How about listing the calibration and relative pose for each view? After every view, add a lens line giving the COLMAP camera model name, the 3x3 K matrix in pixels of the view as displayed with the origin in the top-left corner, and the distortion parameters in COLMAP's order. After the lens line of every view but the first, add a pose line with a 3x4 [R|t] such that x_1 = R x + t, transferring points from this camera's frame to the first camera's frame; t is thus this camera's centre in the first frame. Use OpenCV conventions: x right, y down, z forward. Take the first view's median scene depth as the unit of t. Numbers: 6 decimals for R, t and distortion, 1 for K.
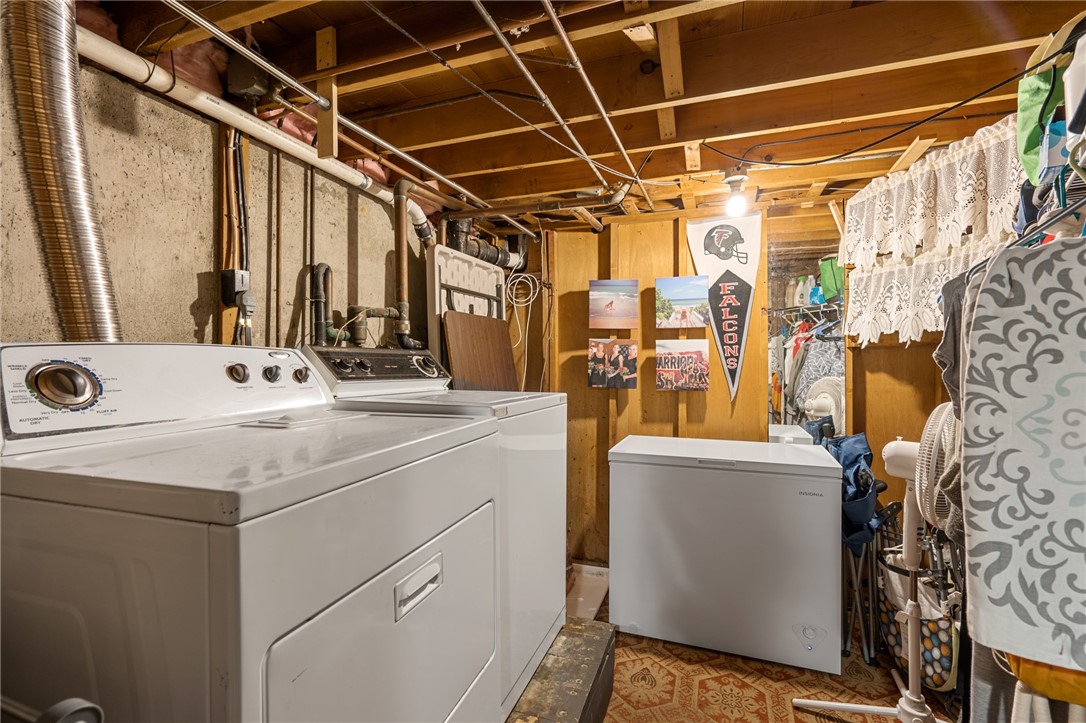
lens RADIAL K [[493.9, 0, 544.0], [0, 493.9, 359.0], [0, 0, 1]] dist [-0.003512, -0.000379]
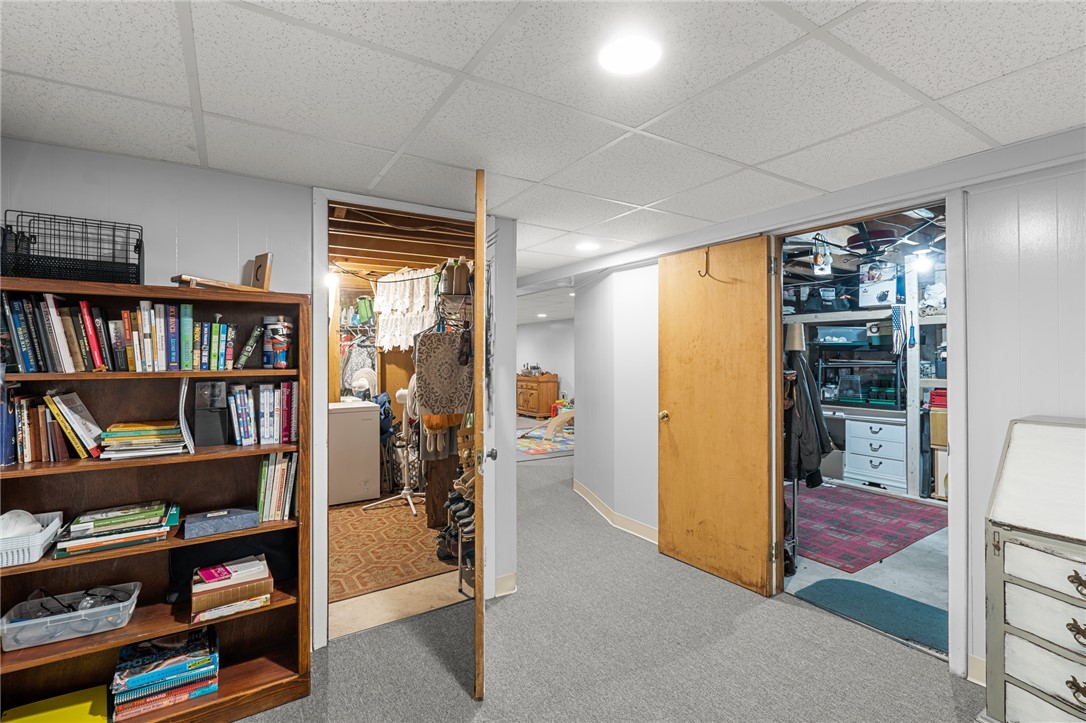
lens RADIAL K [[493.9, 0, 543.2], [0, 493.9, 356.3], [0, 0, 1]] dist [-0.003512, -0.000379]
pose [[0.606696, -0.000946, 0.794933, -0.666291], [0.005892, 0.999977, -0.003307, 0.004501], [-0.794912, 0.006690, 0.606688, -0.874579]]
